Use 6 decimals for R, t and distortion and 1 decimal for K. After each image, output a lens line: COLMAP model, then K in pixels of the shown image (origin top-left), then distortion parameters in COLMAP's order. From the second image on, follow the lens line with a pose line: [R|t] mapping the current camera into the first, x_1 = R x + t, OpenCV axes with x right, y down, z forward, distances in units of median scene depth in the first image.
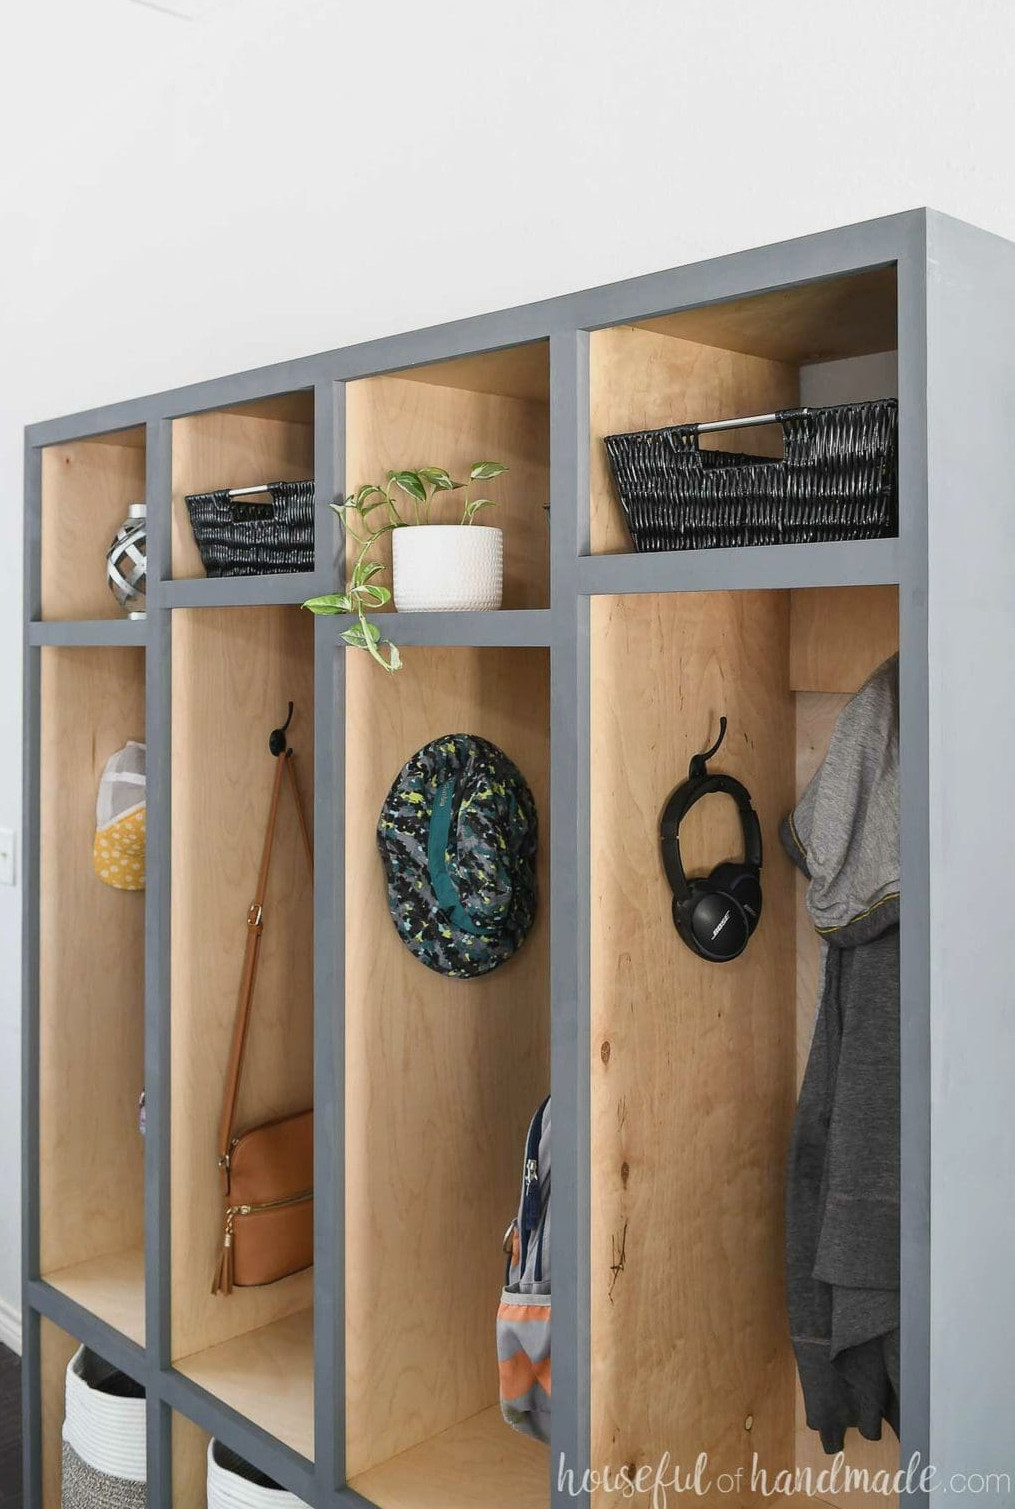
lens RADIAL K [[1405.7, 0, 513.7], [0, 1405.7, 656.1], [0, 0, 1]] dist [-0.015732, 0.000000]
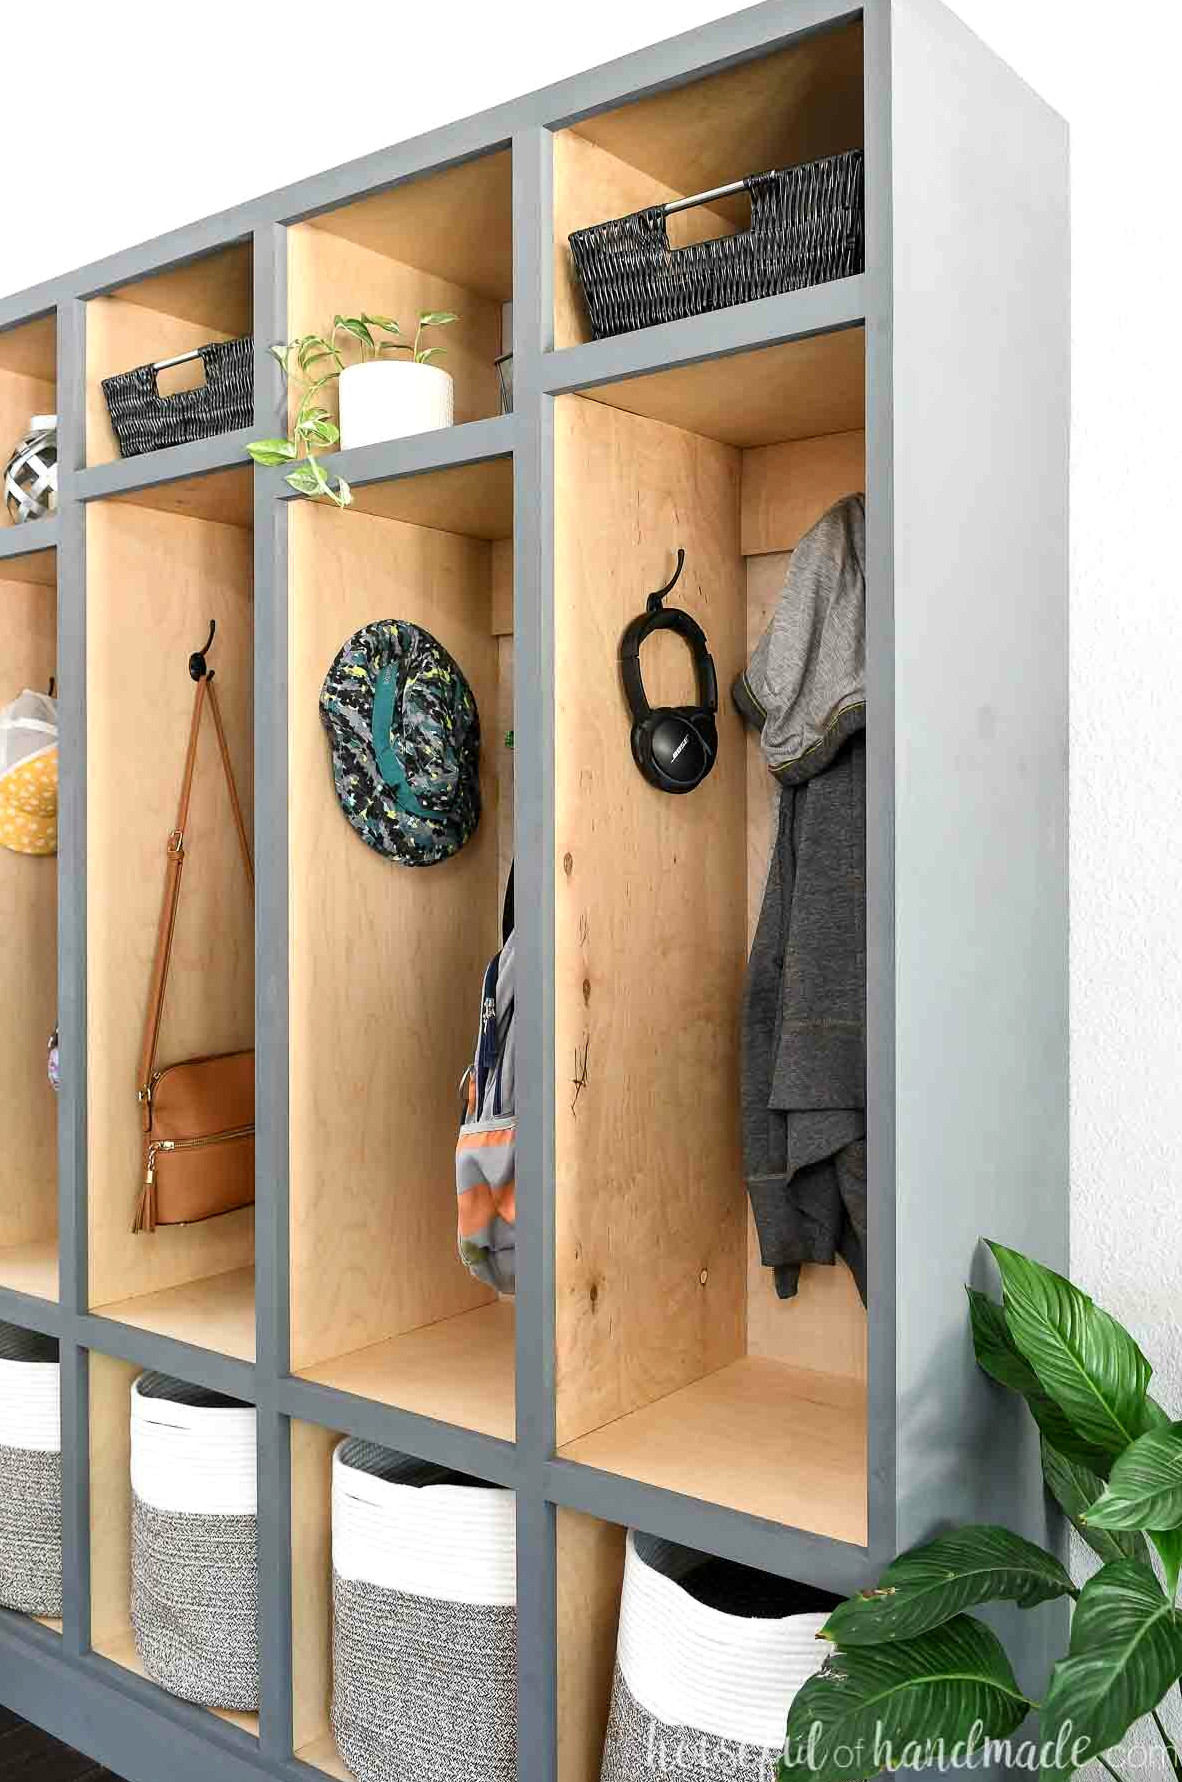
lens RADIAL K [[1543.4, 0, 598.2], [0, 1543.4, 875.4], [0, 0, 1]] dist [-0.008168, -0.032455]
pose [[0.990999, -0.002262, 0.133849, -0.051801], [0.000216, 0.999883, 0.015303, 0.235532], [-0.133868, -0.015136, 0.990884, -0.077032]]
